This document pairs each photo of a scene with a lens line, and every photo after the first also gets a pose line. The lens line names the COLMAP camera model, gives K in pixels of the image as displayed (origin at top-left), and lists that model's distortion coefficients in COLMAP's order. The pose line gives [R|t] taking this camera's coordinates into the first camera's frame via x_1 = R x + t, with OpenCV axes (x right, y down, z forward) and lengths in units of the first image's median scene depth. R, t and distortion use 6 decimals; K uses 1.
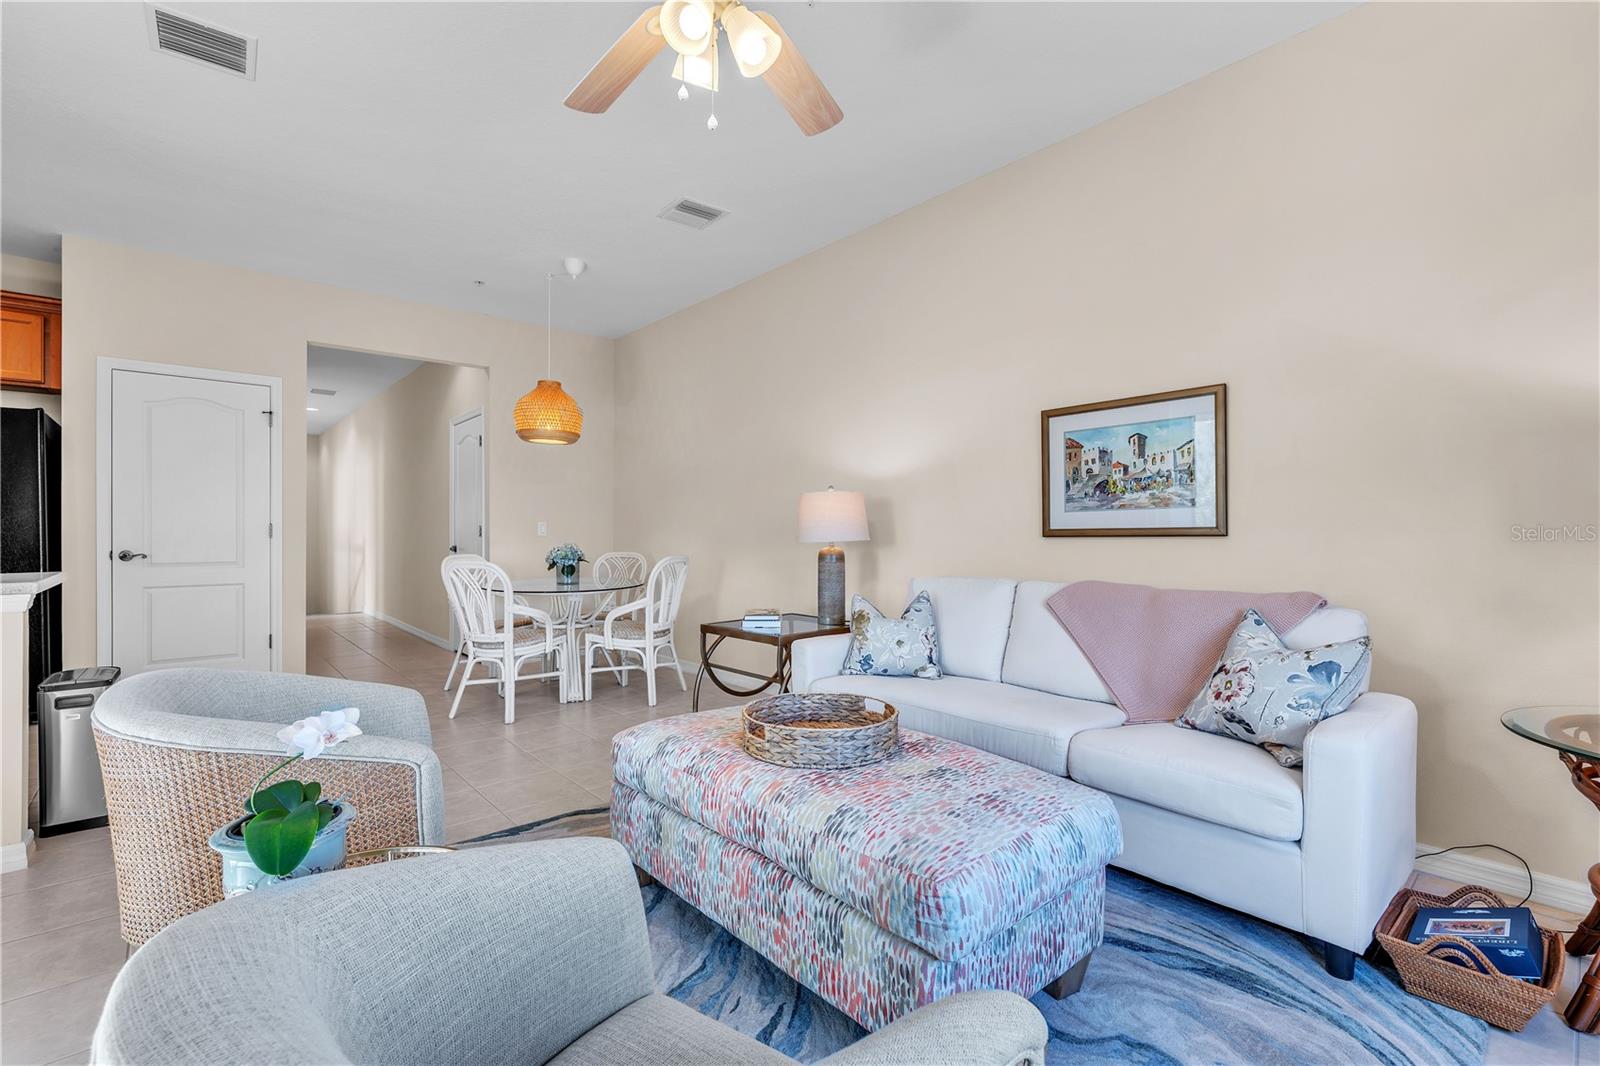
lens RADIAL K [[729.3, 0, 795.9], [0, 729.3, 532.8], [0, 0, 1]] dist [0.000505, 0.000204]
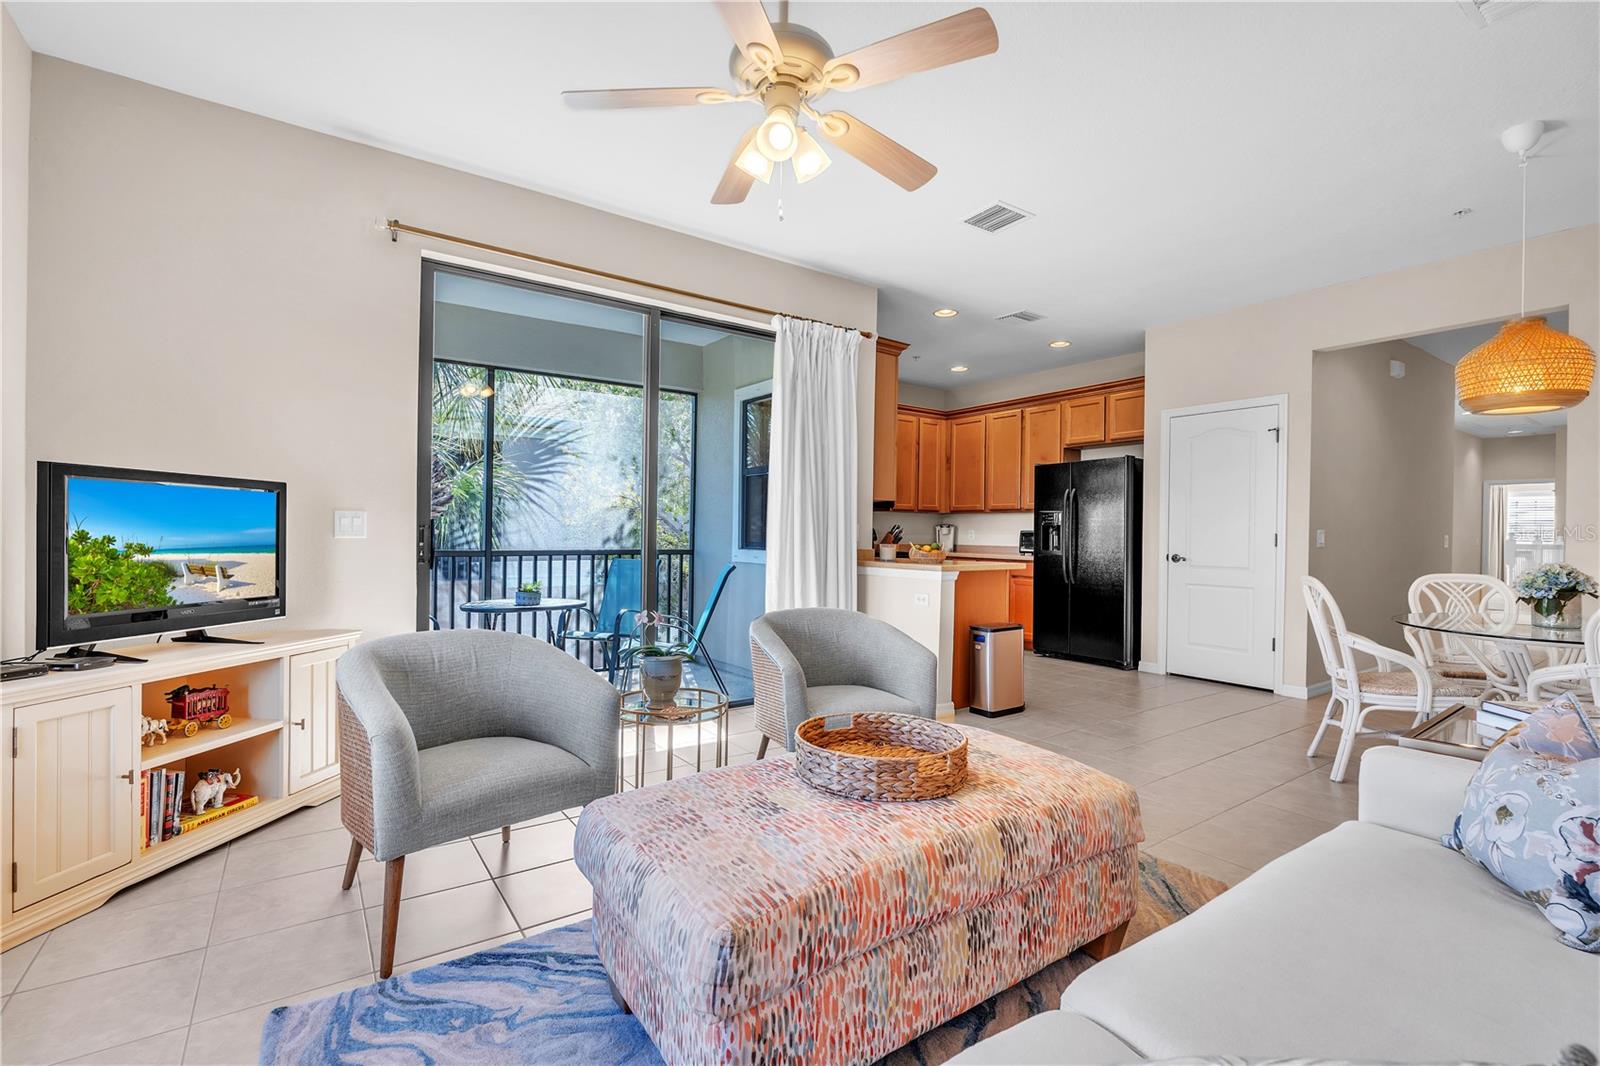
lens RADIAL K [[729.3, 0, 795.9], [0, 729.3, 532.8], [0, 0, 1]] dist [0.000505, 0.000204]
pose [[-0.124821, -0.001798, -0.992178, 0.641318], [-0.015357, 0.999882, 0.000120, -0.004735], [0.992060, 0.015251, -0.124834, 0.676030]]
